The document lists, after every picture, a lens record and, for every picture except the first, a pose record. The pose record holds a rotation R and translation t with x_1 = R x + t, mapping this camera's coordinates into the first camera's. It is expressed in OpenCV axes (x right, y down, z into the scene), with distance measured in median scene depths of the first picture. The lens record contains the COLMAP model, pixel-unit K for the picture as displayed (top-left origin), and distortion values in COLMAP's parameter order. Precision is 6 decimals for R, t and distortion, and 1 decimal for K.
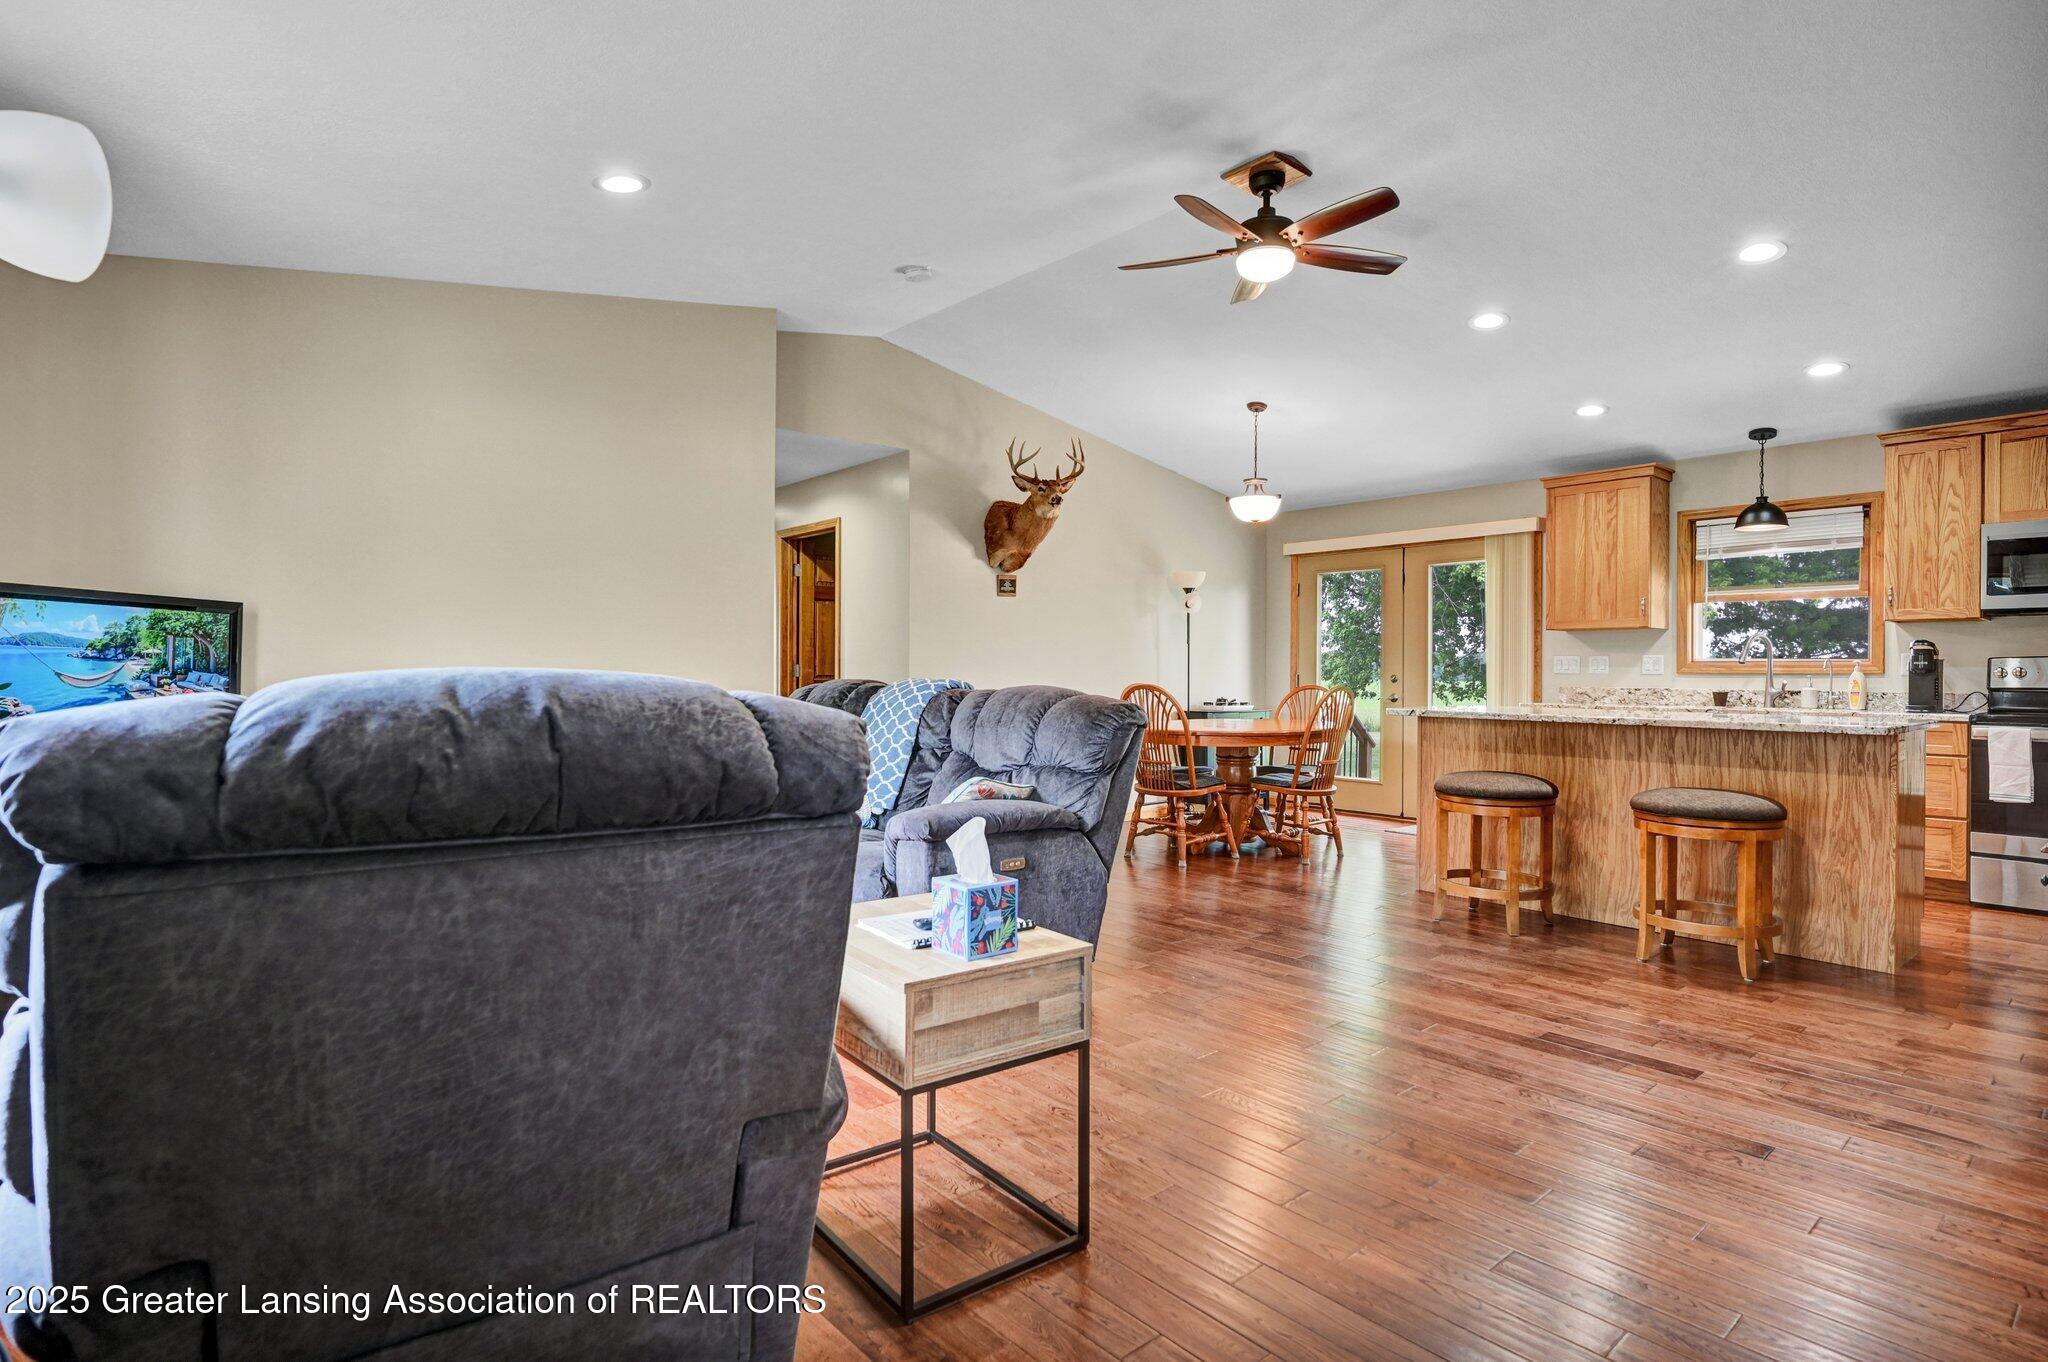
lens RADIAL K [[1016.1, 0, 1028.4], [0, 1016.1, 678.1], [0, 0, 1]] dist [-0.003258, 0.000033]
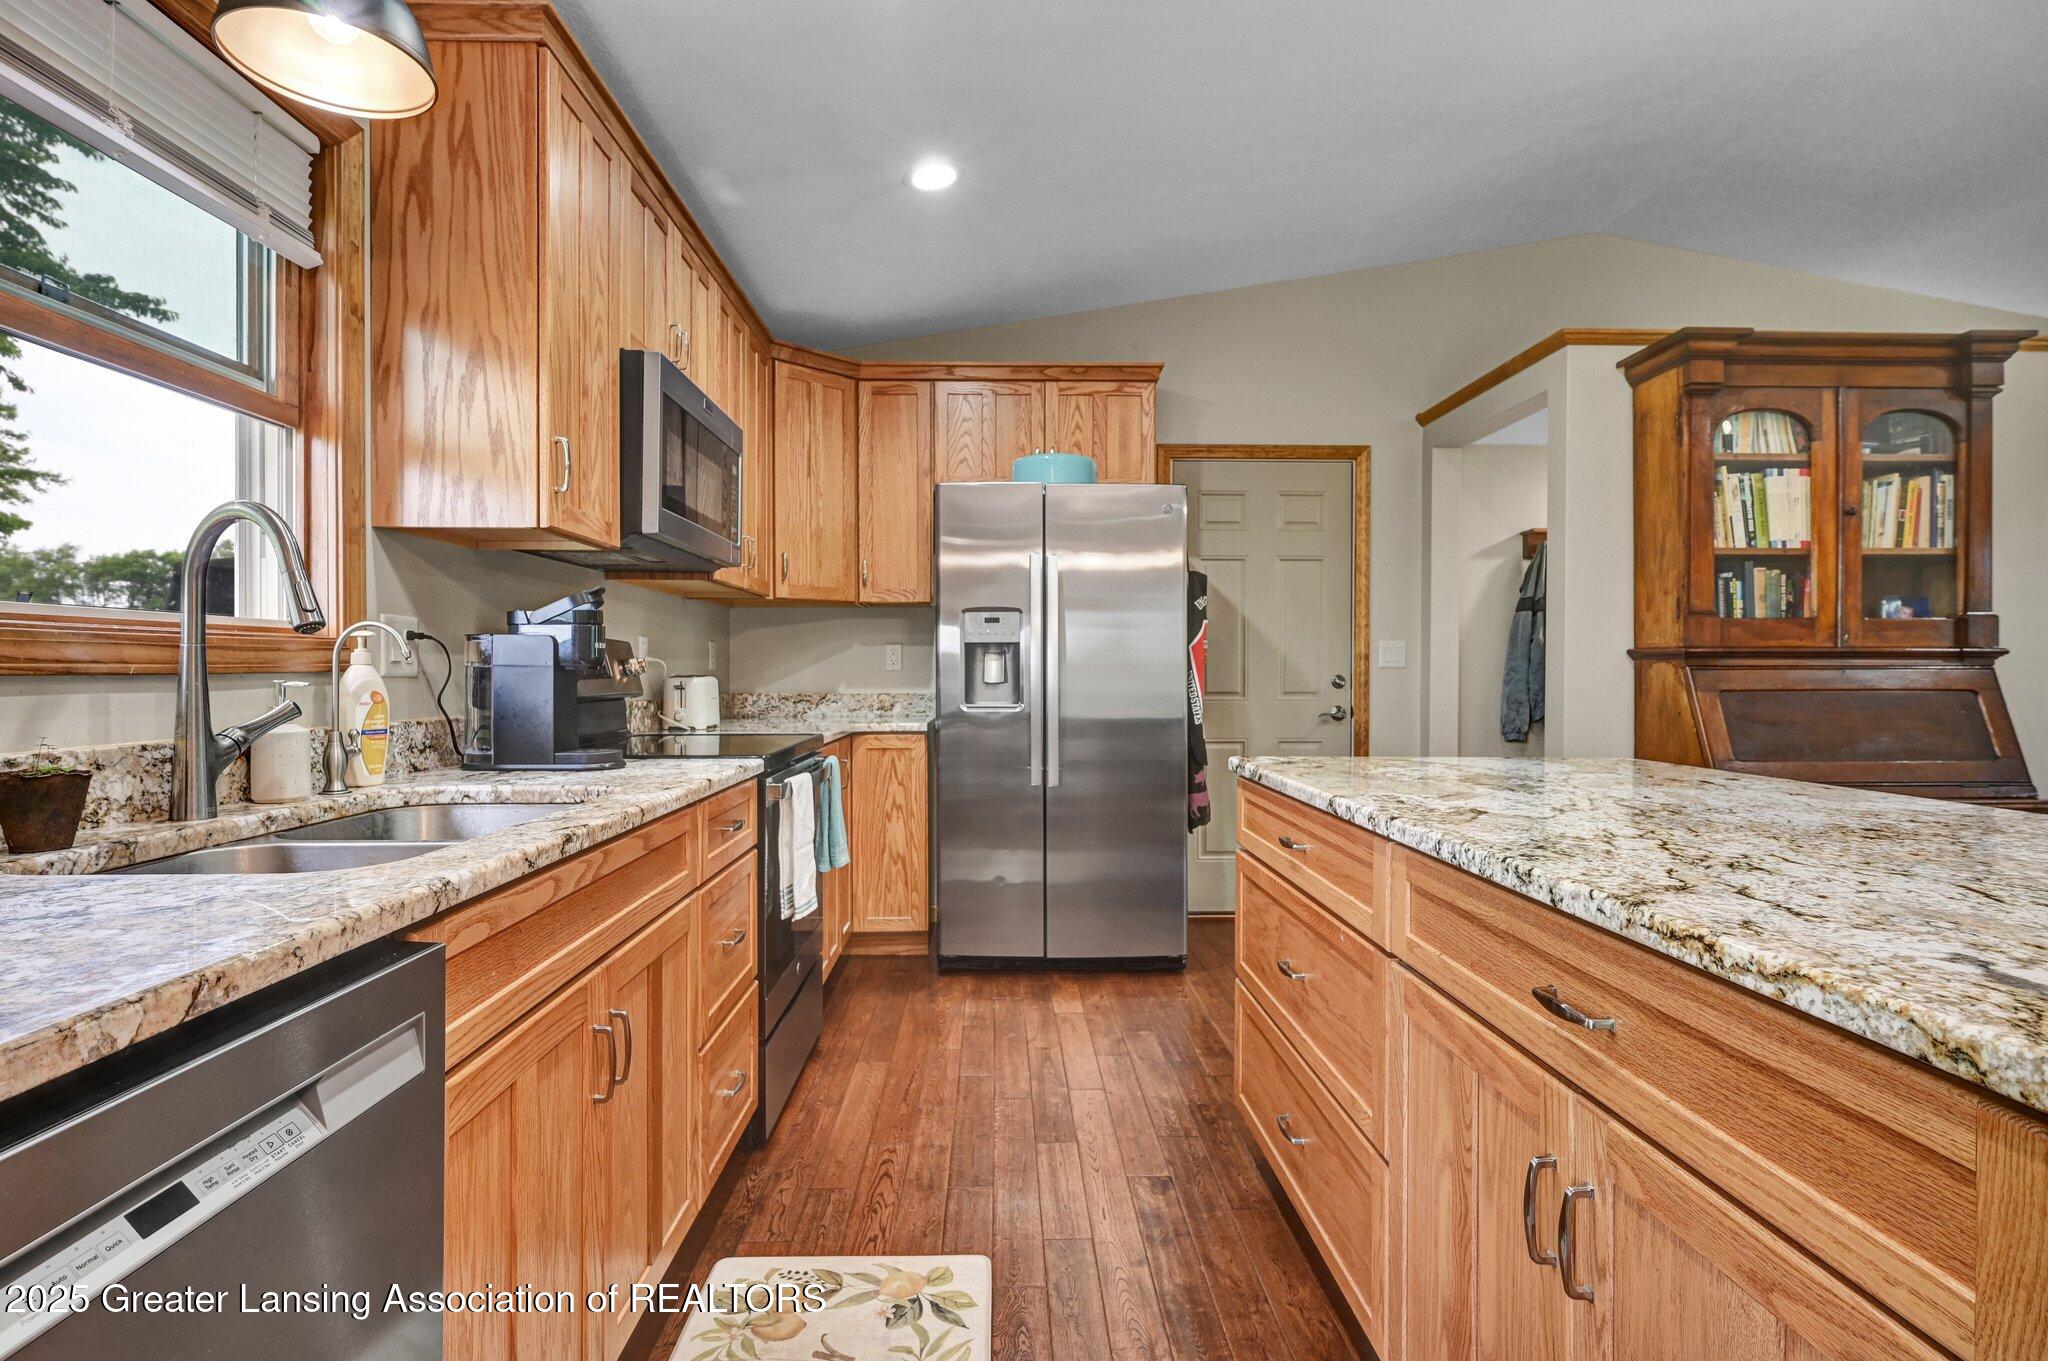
lens RADIAL K [[1016.1, 0, 1028.4], [0, 1016.1, 677.6], [0, 0, 1]] dist [-0.003258, 0.000033]
pose [[-0.778581, -0.015752, 0.627346, 0.464217], [-0.007157, 0.999843, 0.016223, -0.009421], [-0.627503, 0.008142, -0.778571, 1.139029]]
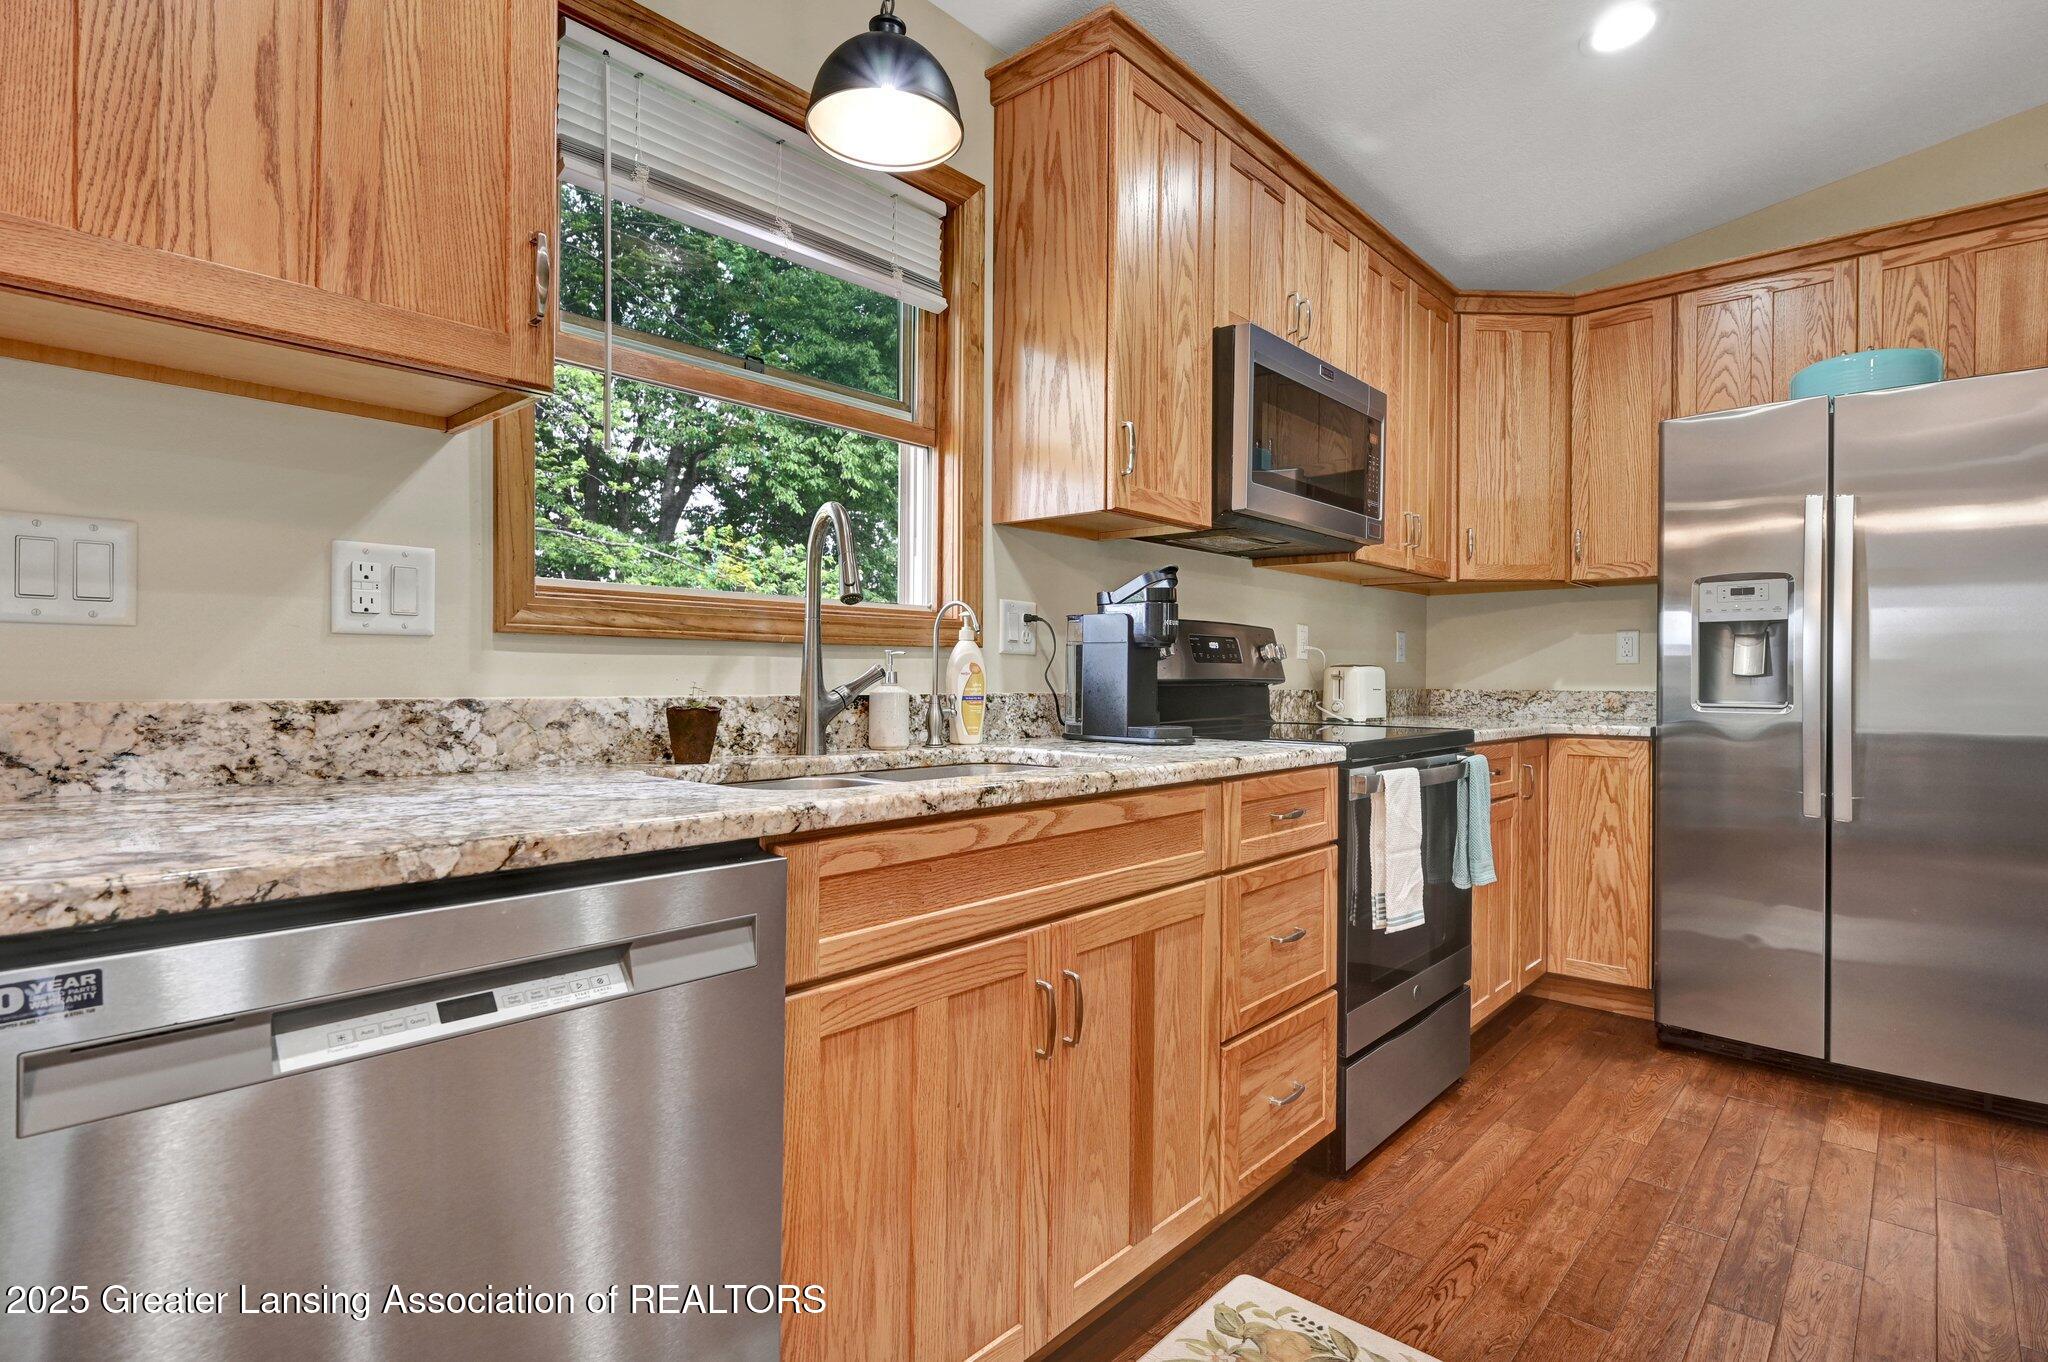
lens RADIAL K [[1024.8, 0, 1031.2], [0, 1024.8, 679.0], [0, 0, 1]] dist [-0.001840, 0.000295]
pose [[-0.136833, -0.014558, 0.990487, 0.450146], [-0.006172, 0.999885, 0.013843, 0.002173], [-0.990575, -0.004219, -0.136907, 1.048624]]
